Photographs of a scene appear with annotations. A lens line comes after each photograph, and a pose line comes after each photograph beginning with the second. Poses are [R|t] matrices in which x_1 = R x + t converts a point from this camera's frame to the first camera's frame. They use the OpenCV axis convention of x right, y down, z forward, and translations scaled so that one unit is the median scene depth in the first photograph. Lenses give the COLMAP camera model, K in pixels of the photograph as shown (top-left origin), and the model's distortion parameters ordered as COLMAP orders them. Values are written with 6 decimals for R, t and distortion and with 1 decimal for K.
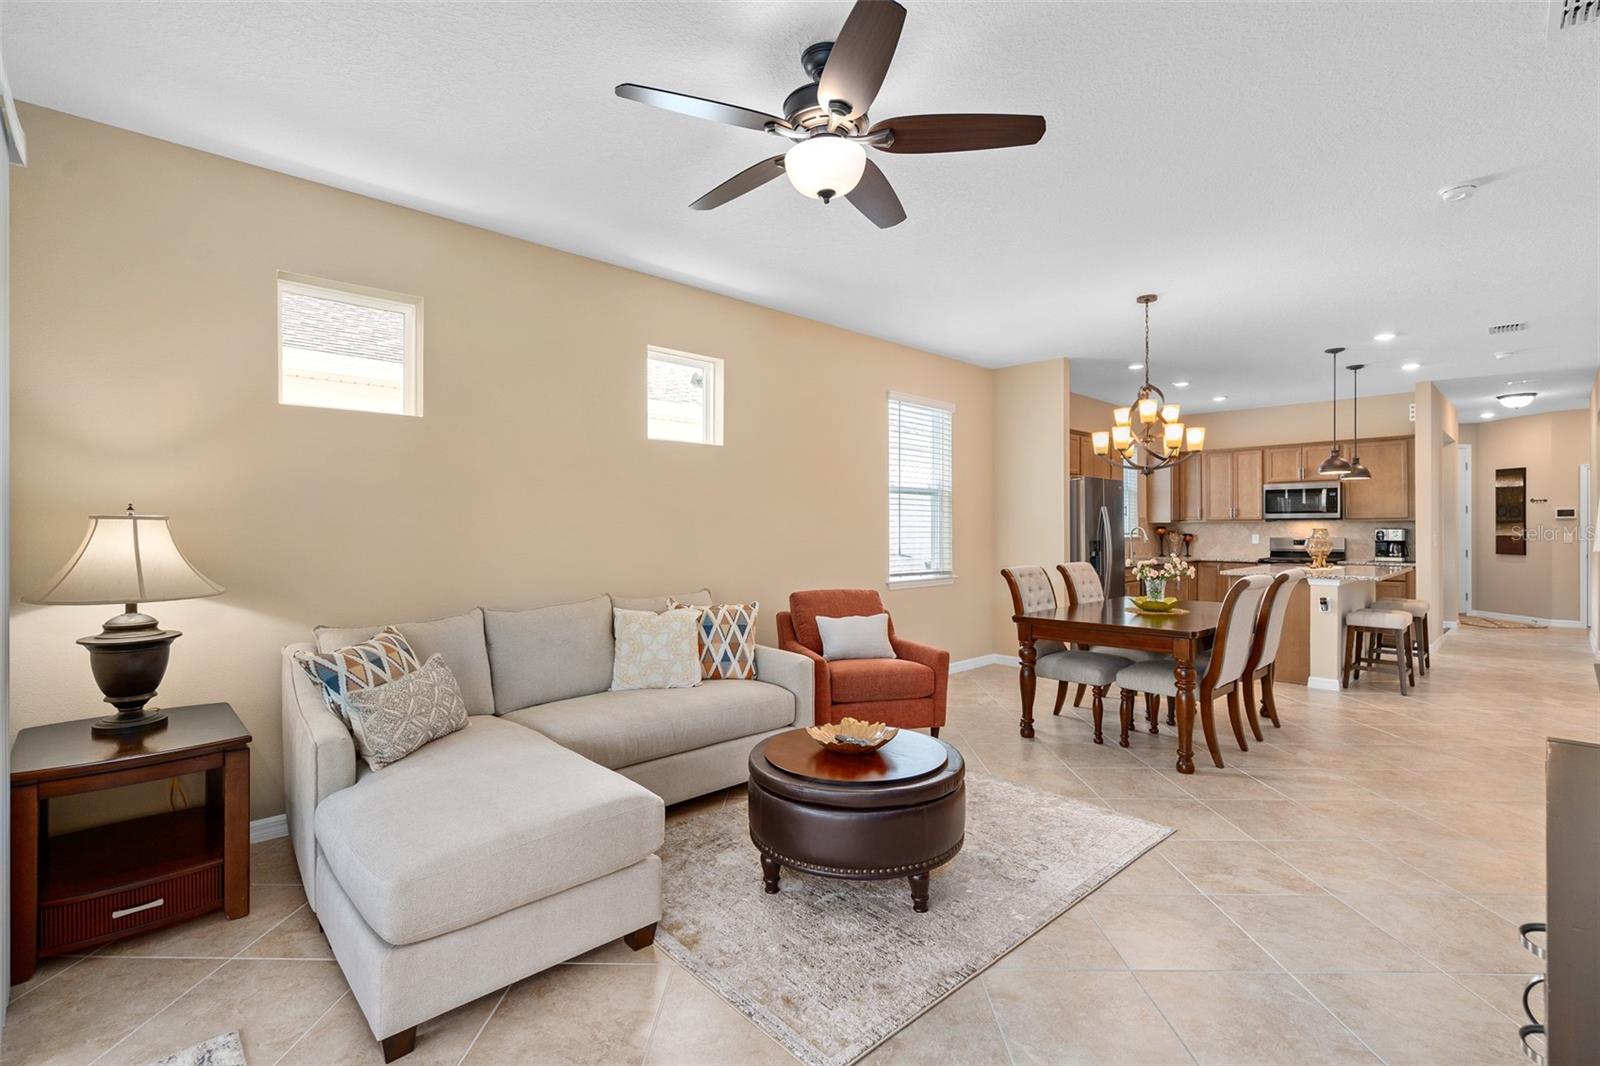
lens RADIAL K [[734.9, 0, 795.0], [0, 734.9, 526.8], [0, 0, 1]] dist [0.001344, 0.001441]
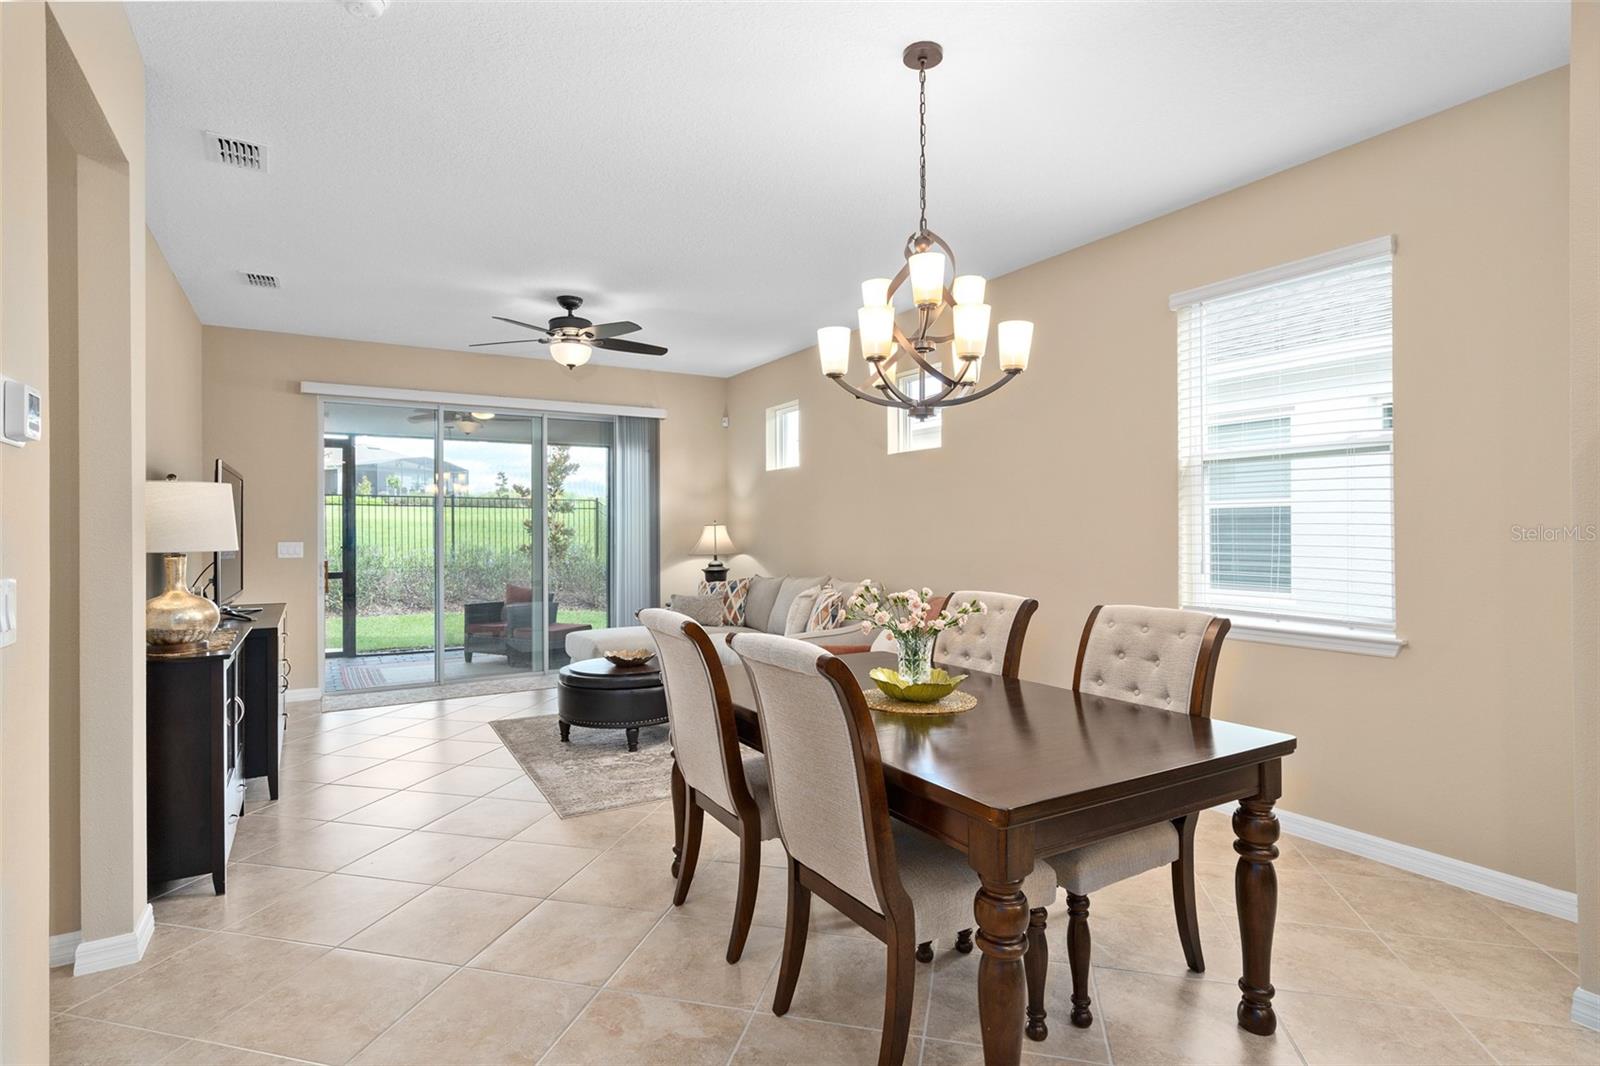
lens RADIAL K [[821.9, 0, 791.3], [0, 821.9, 531.4], [0, 0, 1]] dist [0.002937, 0.002458]
pose [[-0.238543, 0.005261, -0.971118, 0.615685], [0.007276, 0.999967, 0.003630, 0.000736], [0.971105, -0.006199, -0.238573, 0.625337]]
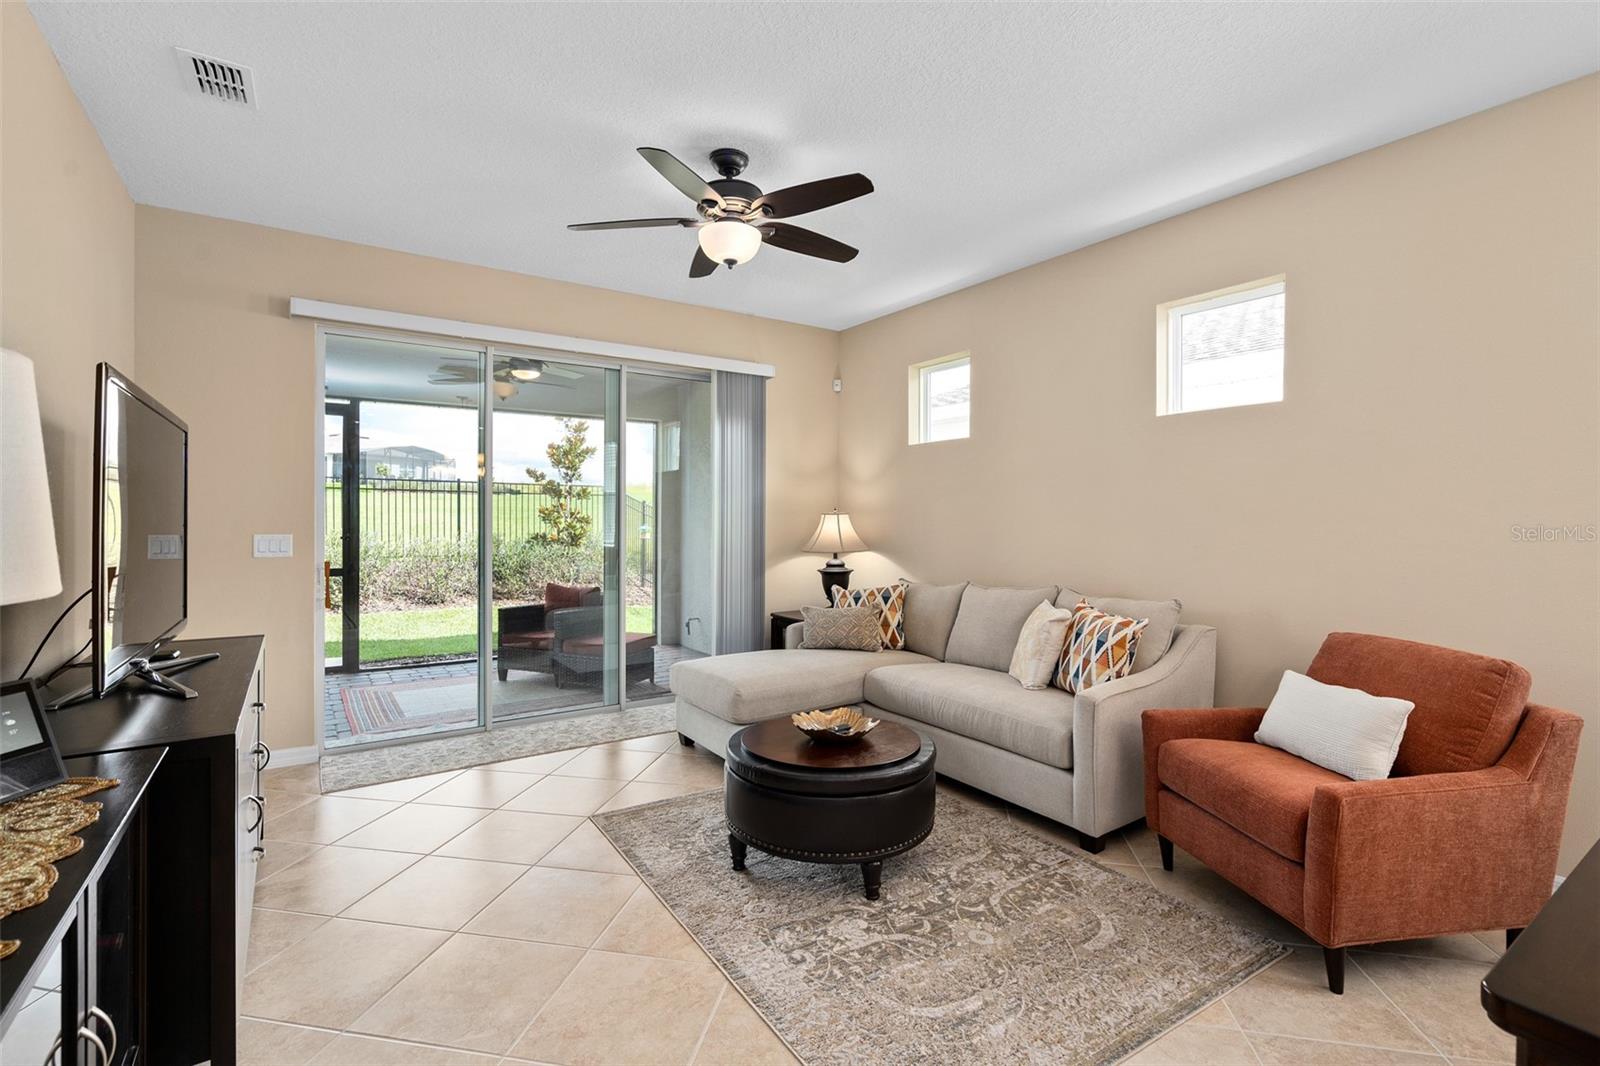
lens RADIAL K [[734.9, 0, 785.4], [0, 734.9, 524.2], [0, 0, 1]] dist [0.001344, 0.001441]
pose [[-0.184989, 0.009141, -0.982698, 0.379356], [-0.000680, 0.999955, 0.009429, -0.000705], [0.982740, 0.002413, -0.184975, 0.393007]]
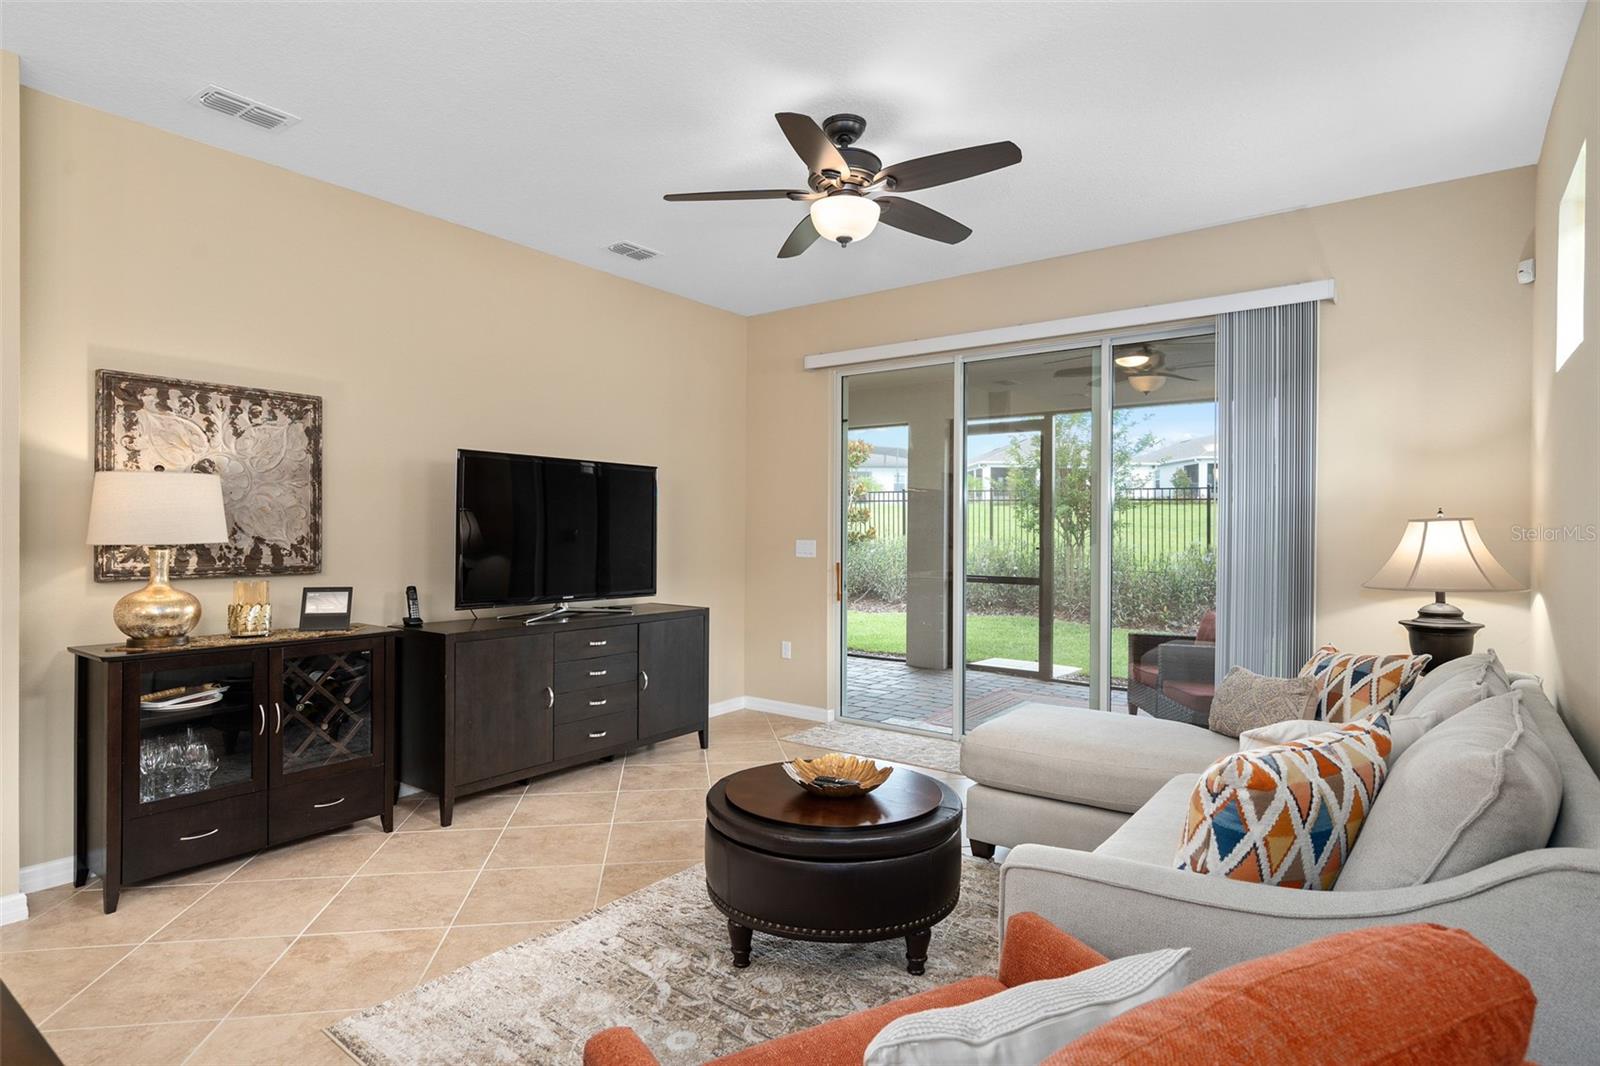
lens RADIAL K [[821.9, 0, 777.1], [0, 821.9, 537.1], [0, 0, 1]] dist [0.002937, 0.002458]
pose [[-0.989472, -0.002386, -0.144704, 0.098374], [-0.003325, 0.999975, 0.006246, 0.003174], [0.144686, 0.006661, -0.989455, 0.668790]]
